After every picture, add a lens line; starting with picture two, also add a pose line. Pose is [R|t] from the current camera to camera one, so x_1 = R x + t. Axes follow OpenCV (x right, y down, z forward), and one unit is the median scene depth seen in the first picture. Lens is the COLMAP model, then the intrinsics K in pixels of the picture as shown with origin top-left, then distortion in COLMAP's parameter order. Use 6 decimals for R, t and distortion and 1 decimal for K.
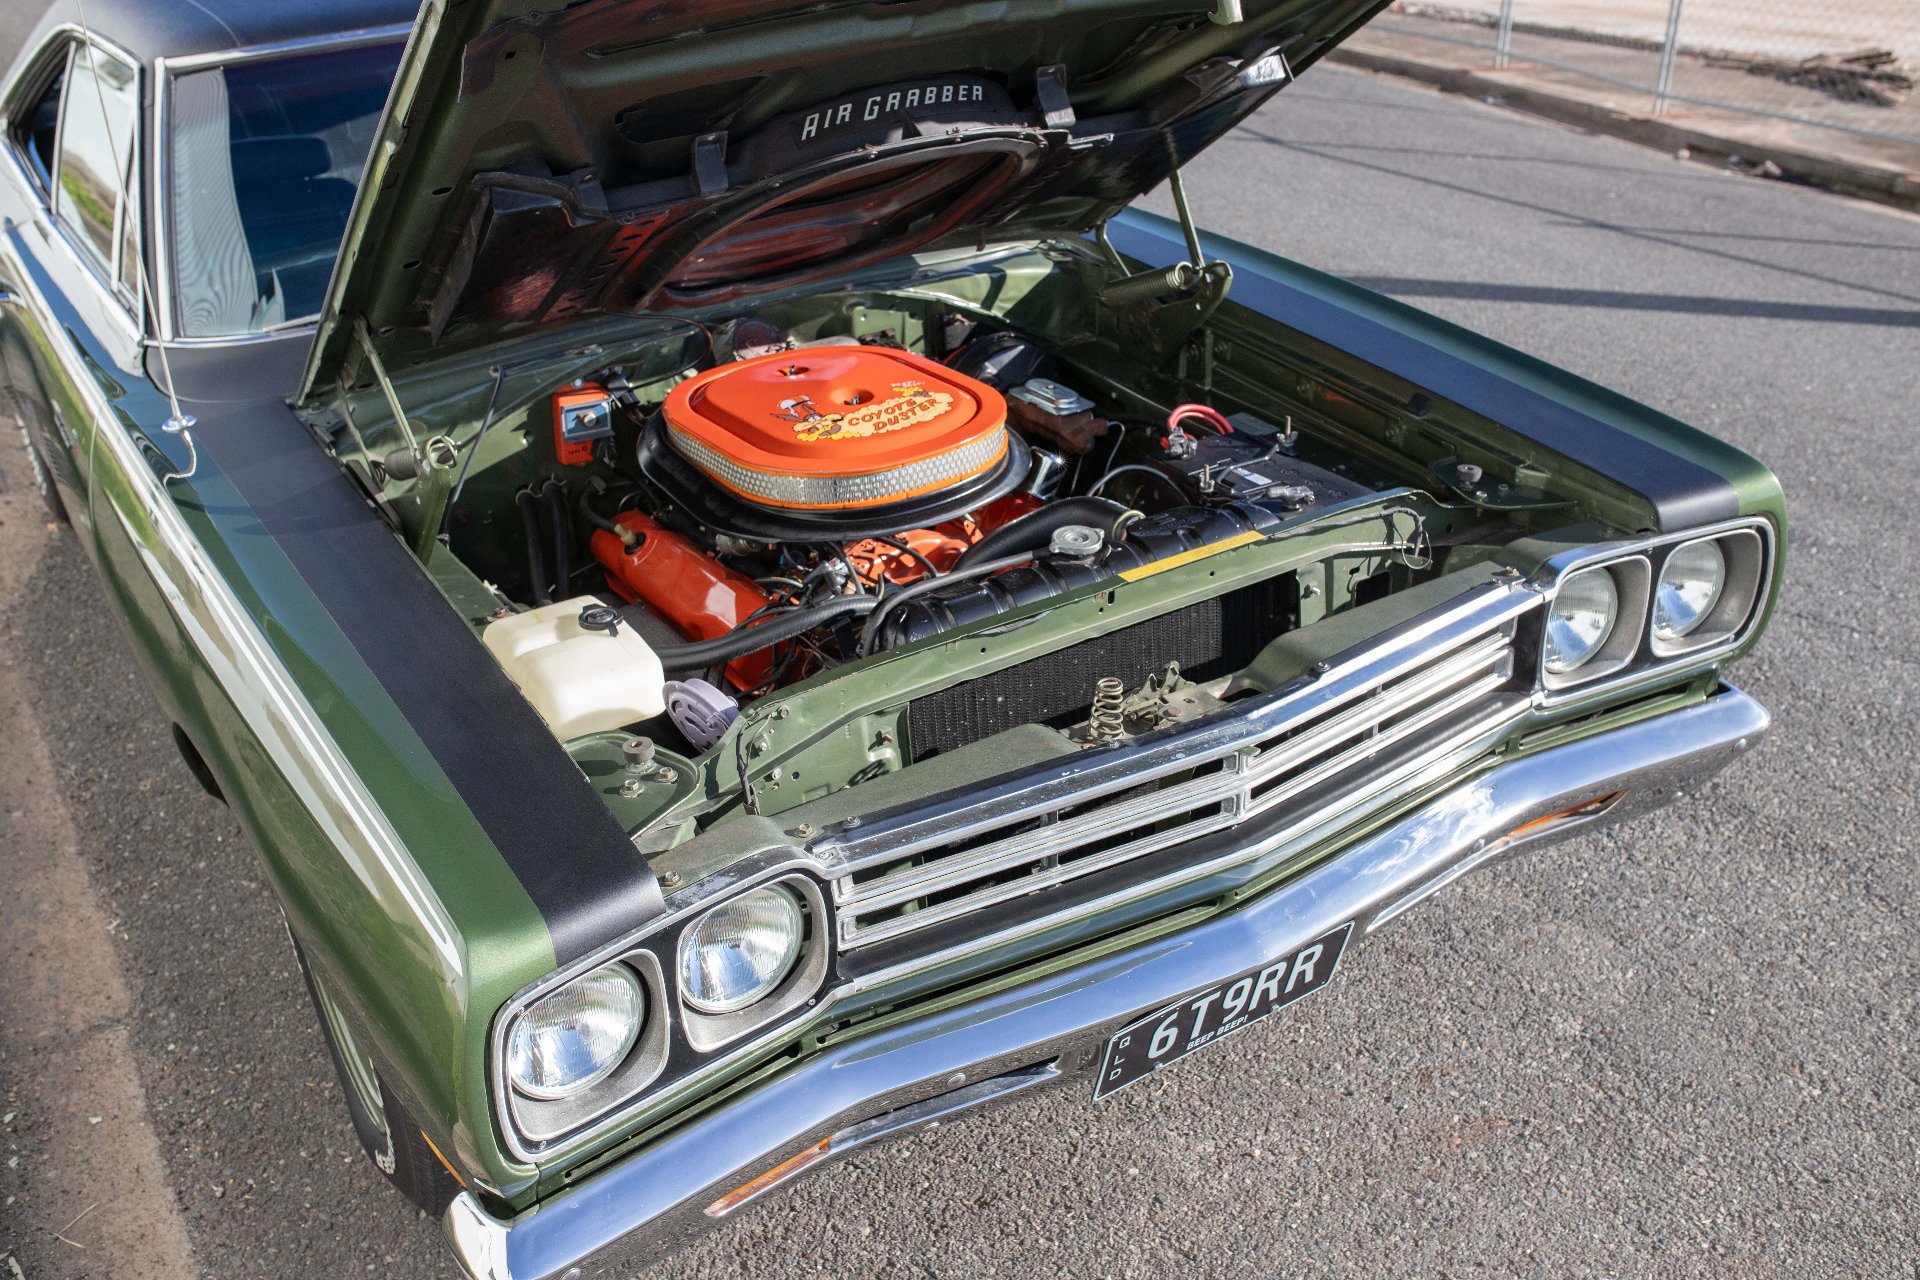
lens RADIAL K [[1828.3, 0, 958.1], [0, 1828.3, 648.0], [0, 0, 1]] dist [-0.055625, 0.085675]
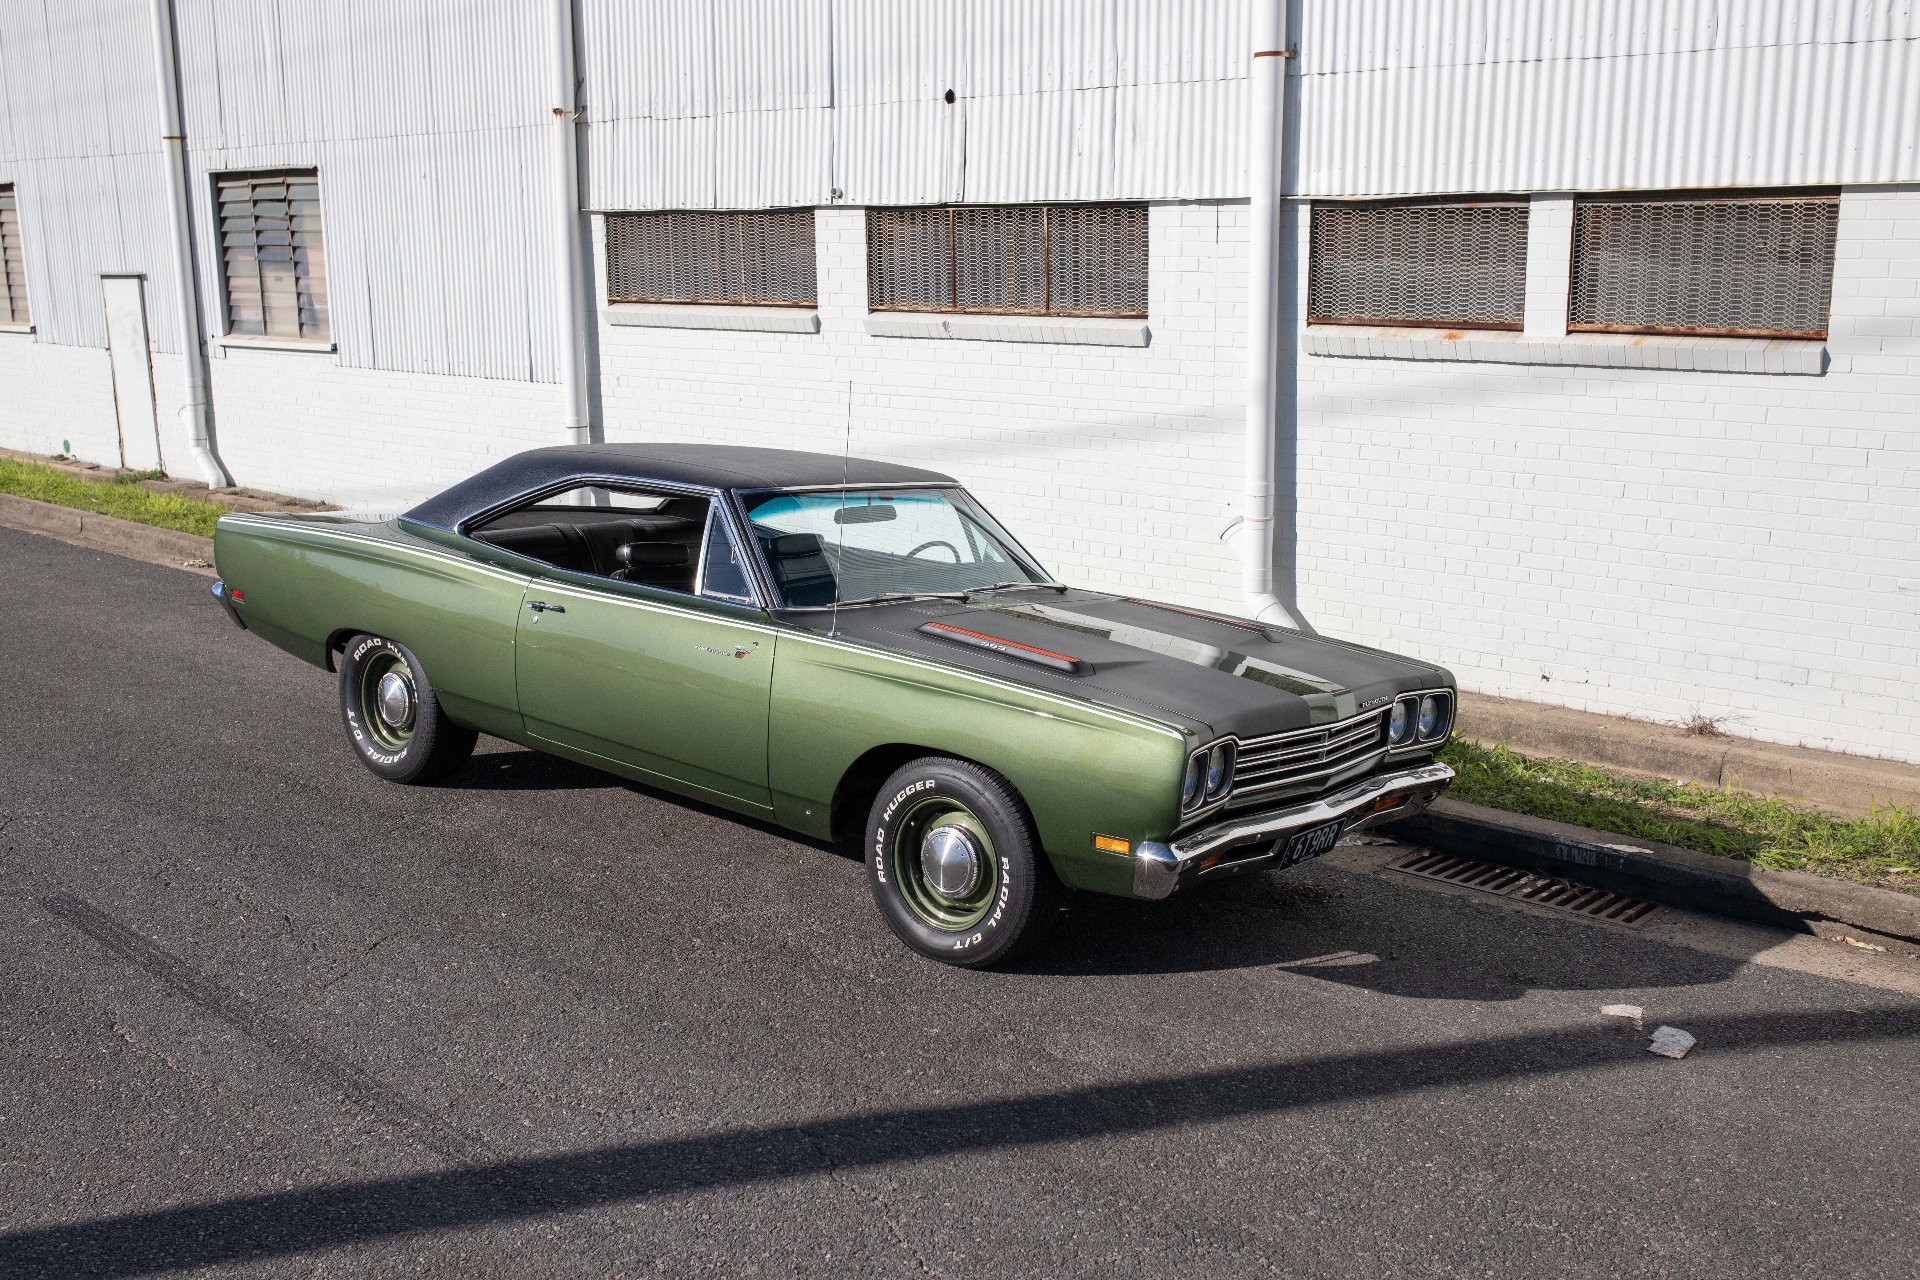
lens RADIAL K [[1828.3, 0, 958.1], [0, 1828.3, 648.0], [0, 0, 1]] dist [-0.055625, 0.085675]
pose [[0.943527, 0.049887, 0.327518, -1.213159], [0.050985, 0.954955, -0.292337, 0.668700], [-0.327349, 0.292526, 0.898482, -1.293624]]
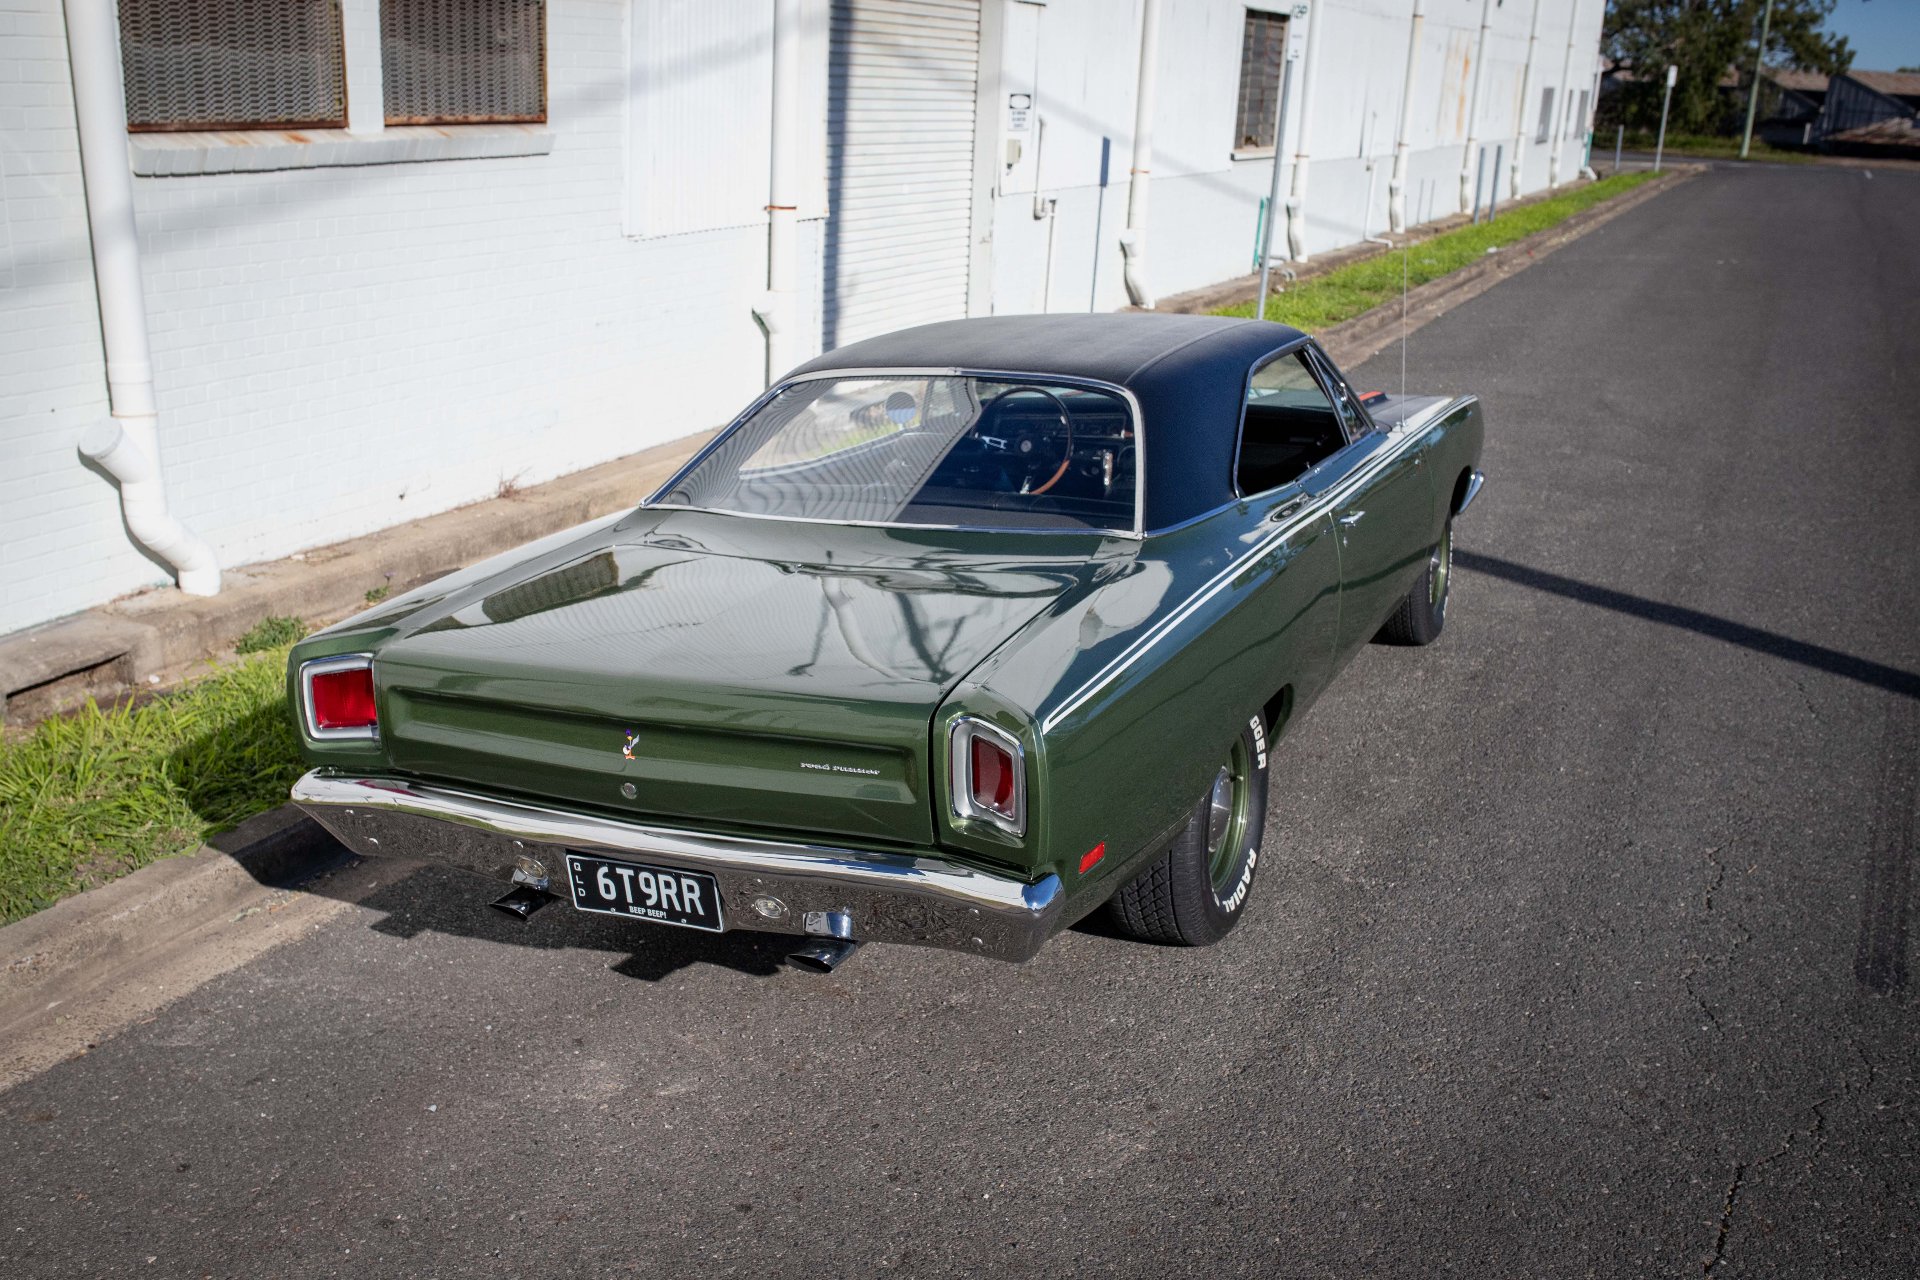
lens RADIAL K [[1828.3, 0, 958.1], [0, 1828.3, 648.0], [0, 0, 1]] dist [-0.055625, 0.085675]
pose [[-0.552410, -0.159066, 0.818255, -2.625125], [0.426225, 0.789697, 0.441261, -1.497472], [-0.716363, 0.592518, -0.368439, 3.031031]]
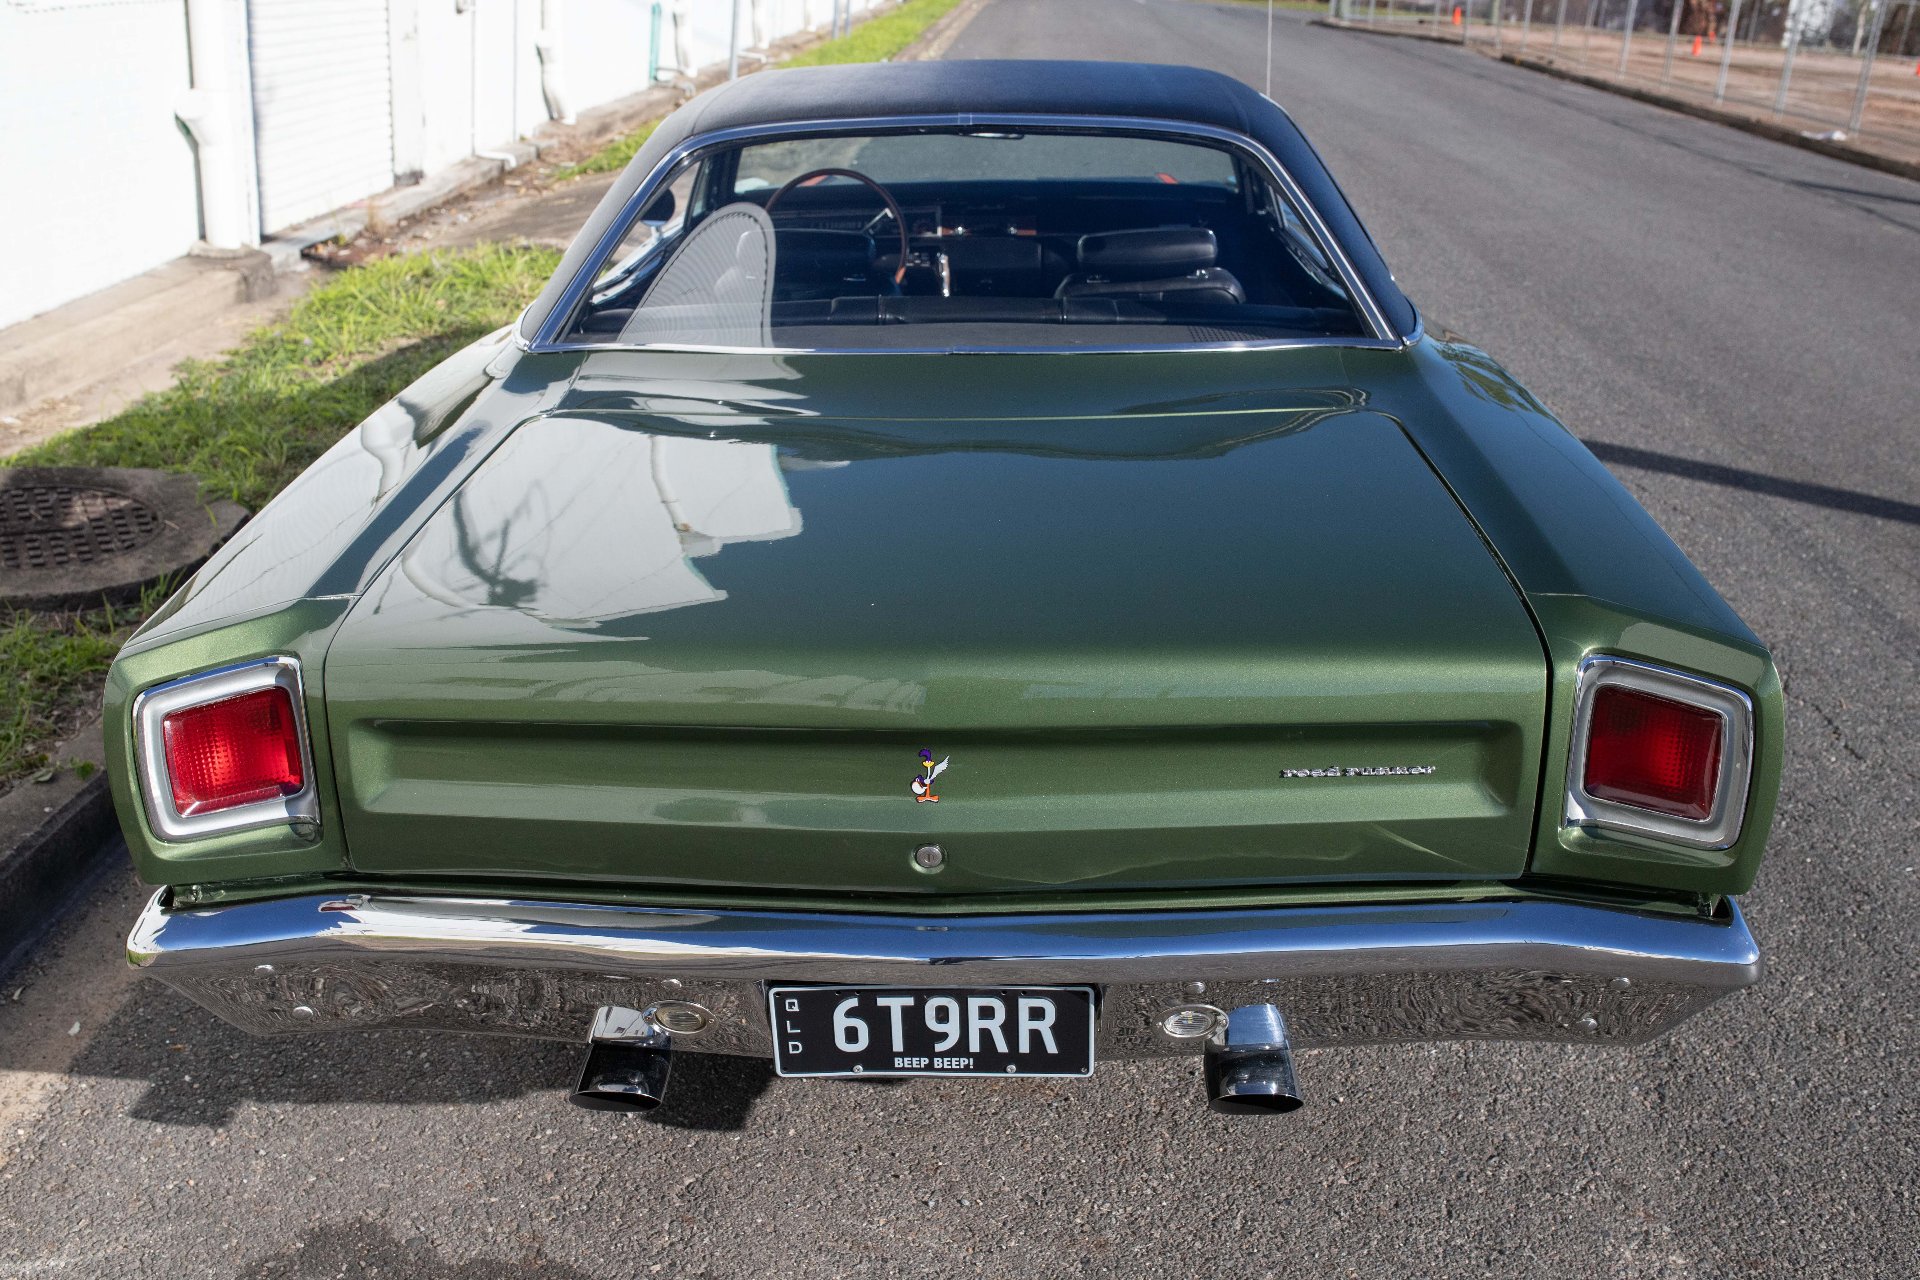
lens RADIAL K [[1828.3, 0, 958.1], [0, 1828.3, 648.0], [0, 0, 1]] dist [-0.055625, 0.085675]
pose [[-0.828584, -0.144009, 0.541027, -1.583266], [0.297394, 0.705533, 0.643257, -1.430731], [-0.474347, 0.693891, -0.541766, 3.116312]]
